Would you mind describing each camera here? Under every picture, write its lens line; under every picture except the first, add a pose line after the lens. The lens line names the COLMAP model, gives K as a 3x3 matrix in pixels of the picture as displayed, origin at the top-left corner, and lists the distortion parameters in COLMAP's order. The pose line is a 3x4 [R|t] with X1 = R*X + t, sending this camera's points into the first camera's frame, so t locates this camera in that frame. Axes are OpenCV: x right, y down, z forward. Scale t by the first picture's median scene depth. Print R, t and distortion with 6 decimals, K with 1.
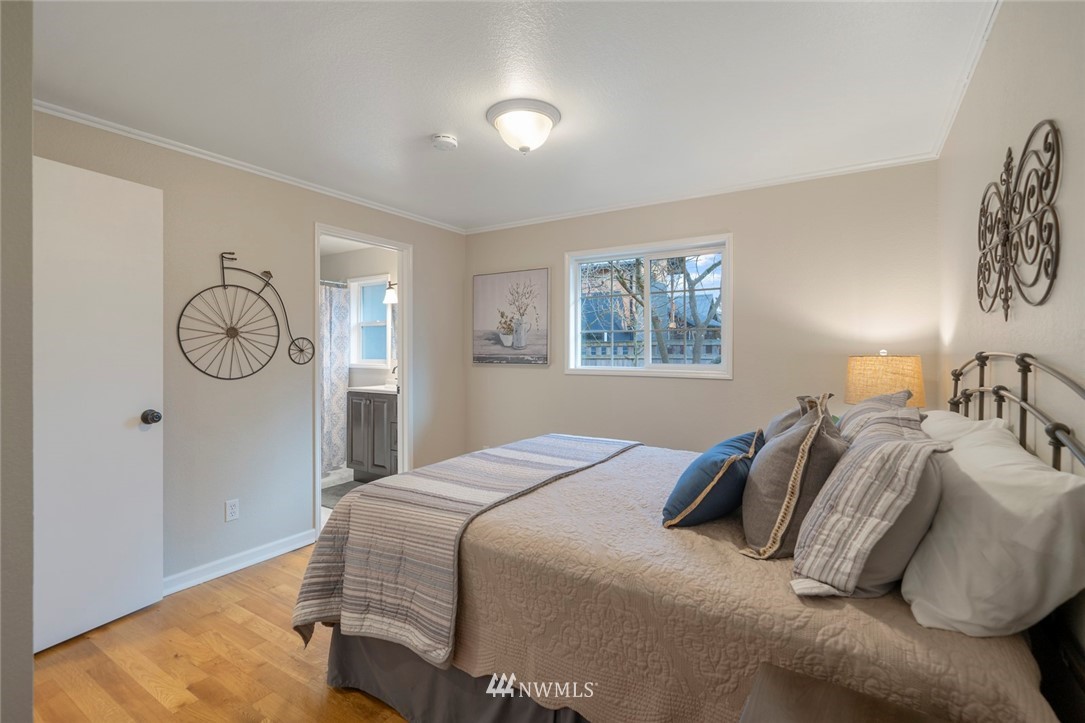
lens RADIAL K [[495.5, 0, 545.9], [0, 495.5, 354.0], [0, 0, 1]] dist [0.003234, 0.000069]
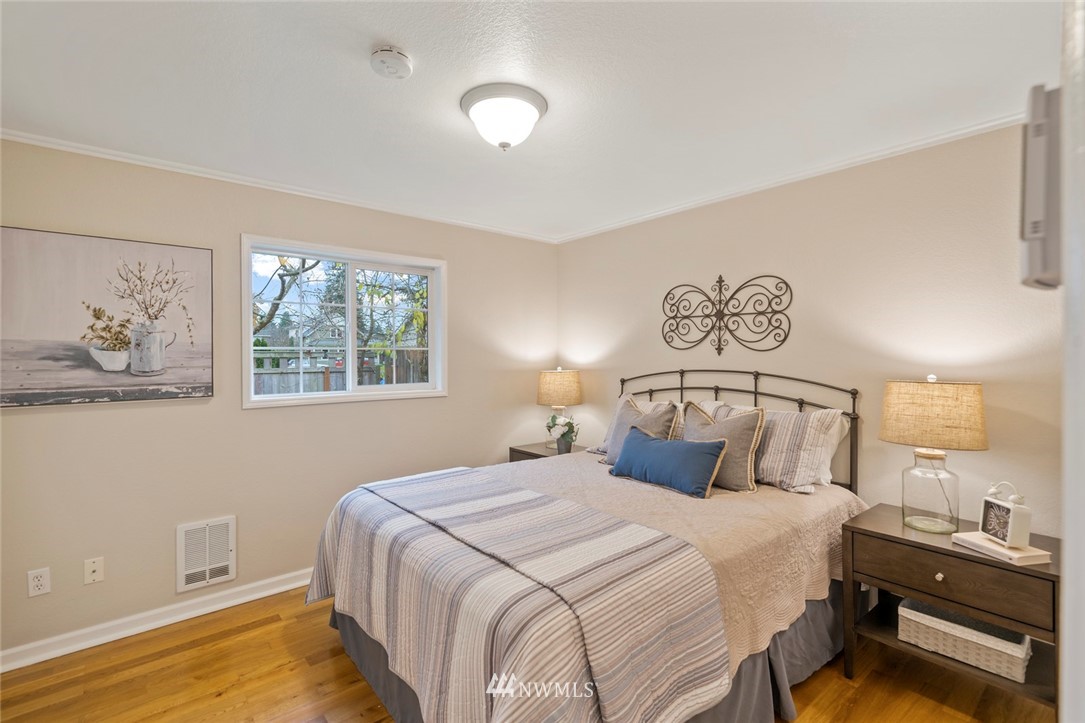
lens RADIAL K [[495.5, 0, 543.0], [0, 495.5, 361.1], [0, 0, 1]] dist [0.003234, 0.000069]
pose [[0.310965, -0.014120, 0.950316, -0.459411], [0.012977, 0.999860, 0.010610, -0.026452], [-0.950333, 0.009033, 0.311104, 0.364938]]
